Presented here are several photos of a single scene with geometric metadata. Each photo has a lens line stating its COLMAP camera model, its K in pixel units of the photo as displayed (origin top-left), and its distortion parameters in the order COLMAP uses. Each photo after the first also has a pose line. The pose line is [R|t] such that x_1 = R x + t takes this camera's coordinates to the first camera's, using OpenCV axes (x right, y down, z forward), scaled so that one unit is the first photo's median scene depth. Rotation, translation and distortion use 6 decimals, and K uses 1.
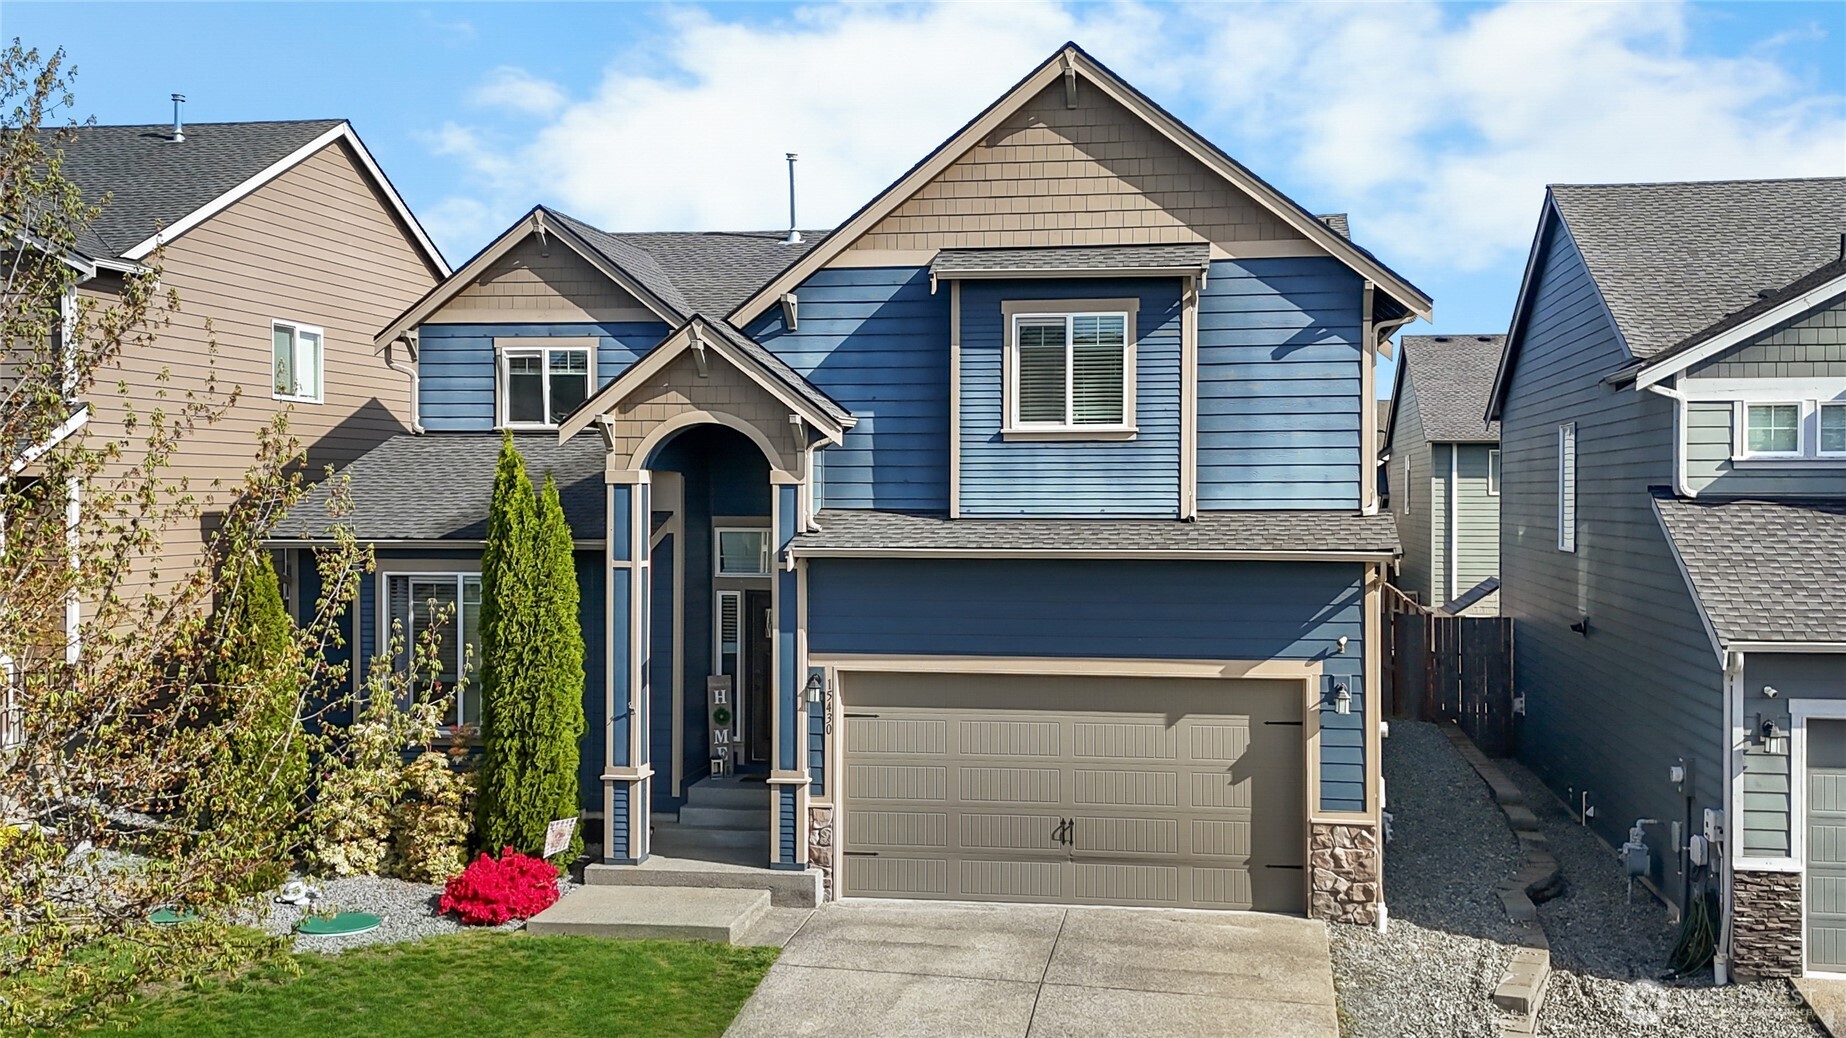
lens RADIAL K [[1773.4, 0, 965.3], [0, 1773.4, 517.3], [0, 0, 1]] dist [0.037213, 0.004512]
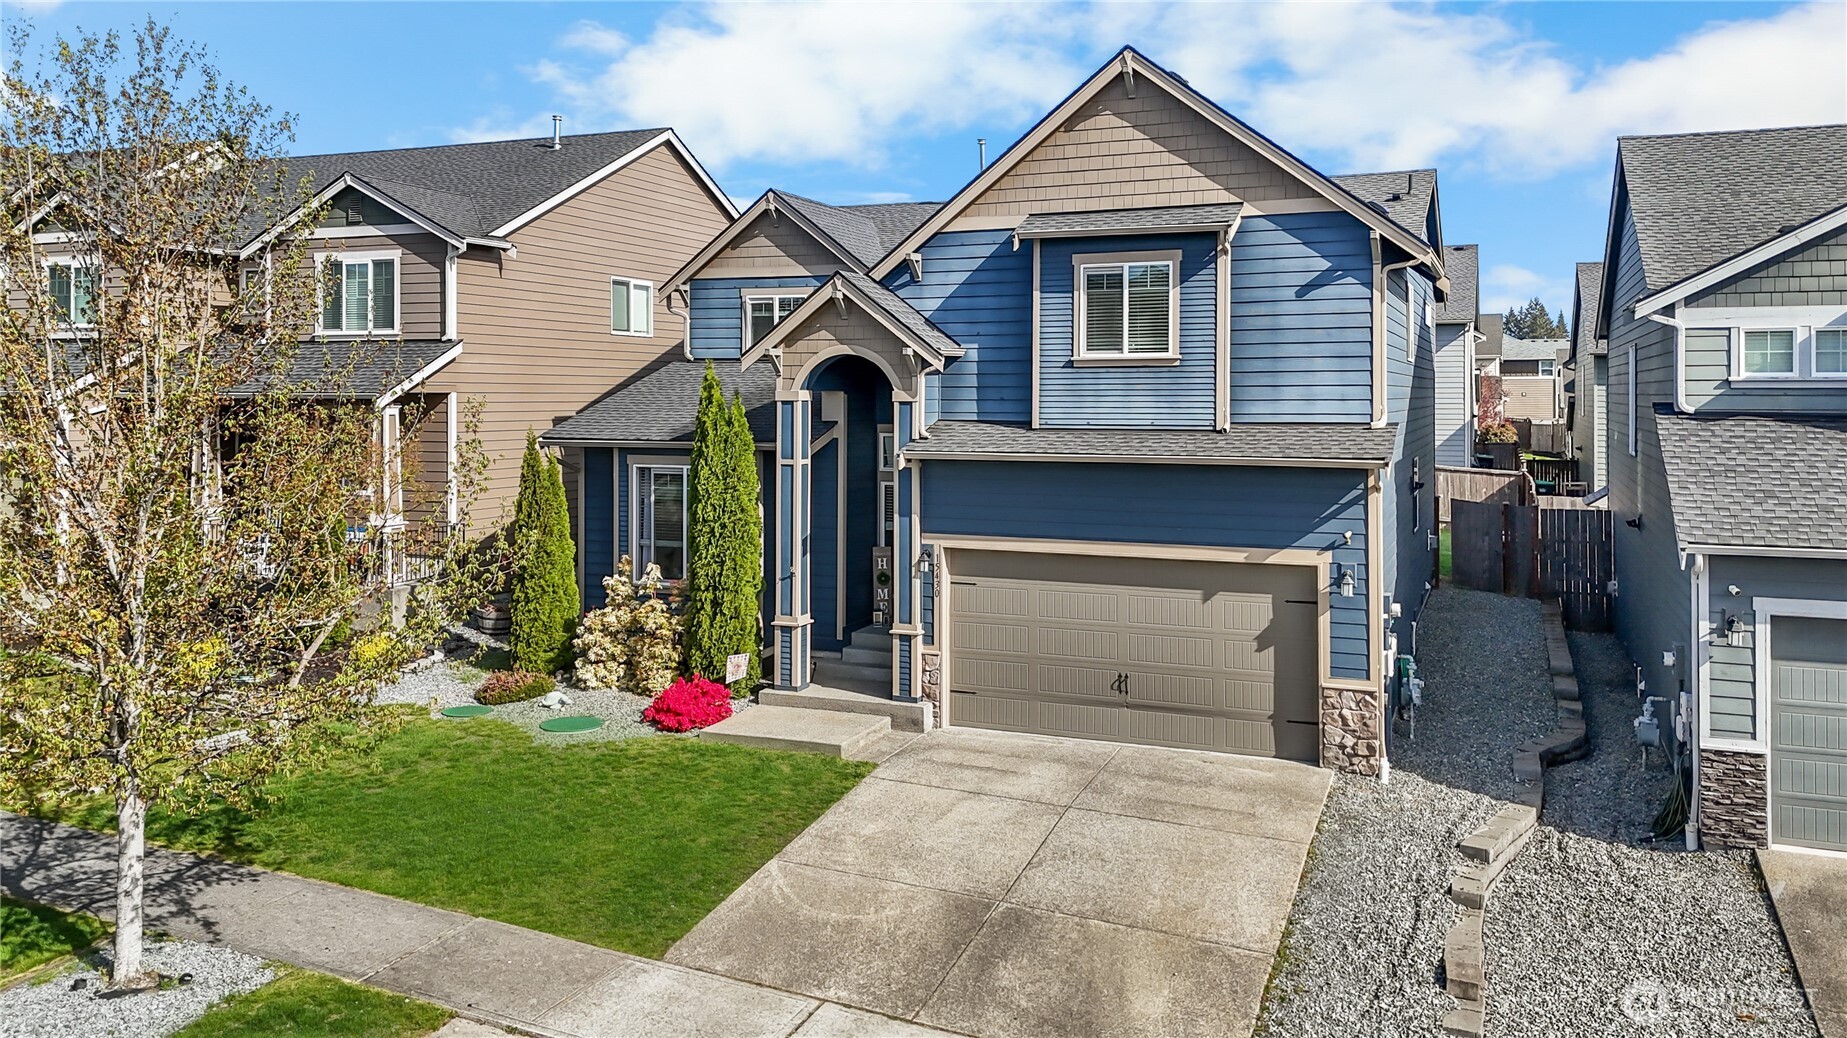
lens RADIAL K [[1379.2, 0, 923.0], [0, 1379.2, 393.3], [0, 0, 1]] dist [0.010403, 0.001128]
pose [[0.969405, -0.000470, -0.245465, 0.156244], [-0.002773, 0.999913, -0.012868, -0.011478], [0.245450, 0.013155, 0.969320, 0.034552]]
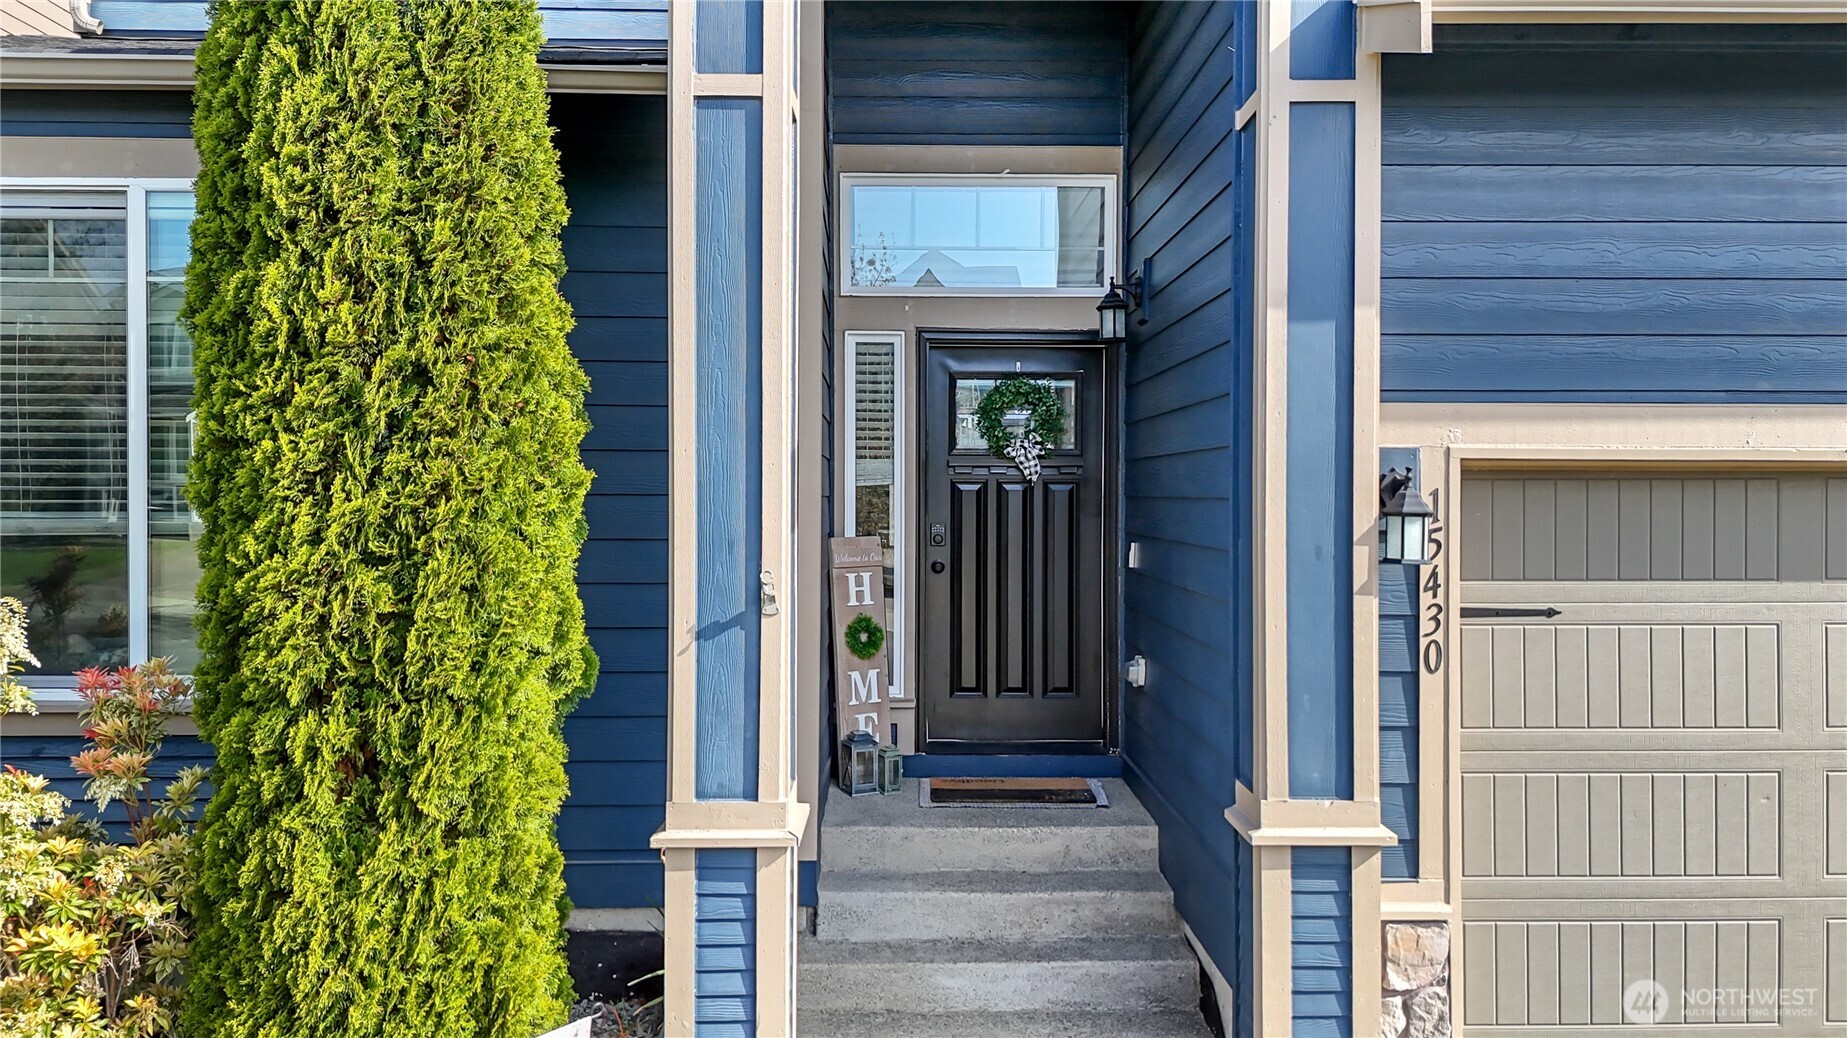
lens RADIAL K [[1364.6, 0, 923.5], [0, 1364.6, 519.0], [0, 0, 1]] dist [0.017636, 0.001890]
pose [[0.984912, 0.001021, 0.173051, -0.202405], [-0.001981, 0.999984, 0.005370, 0.094789], [-0.173043, -0.005632, 0.984898, 0.787160]]
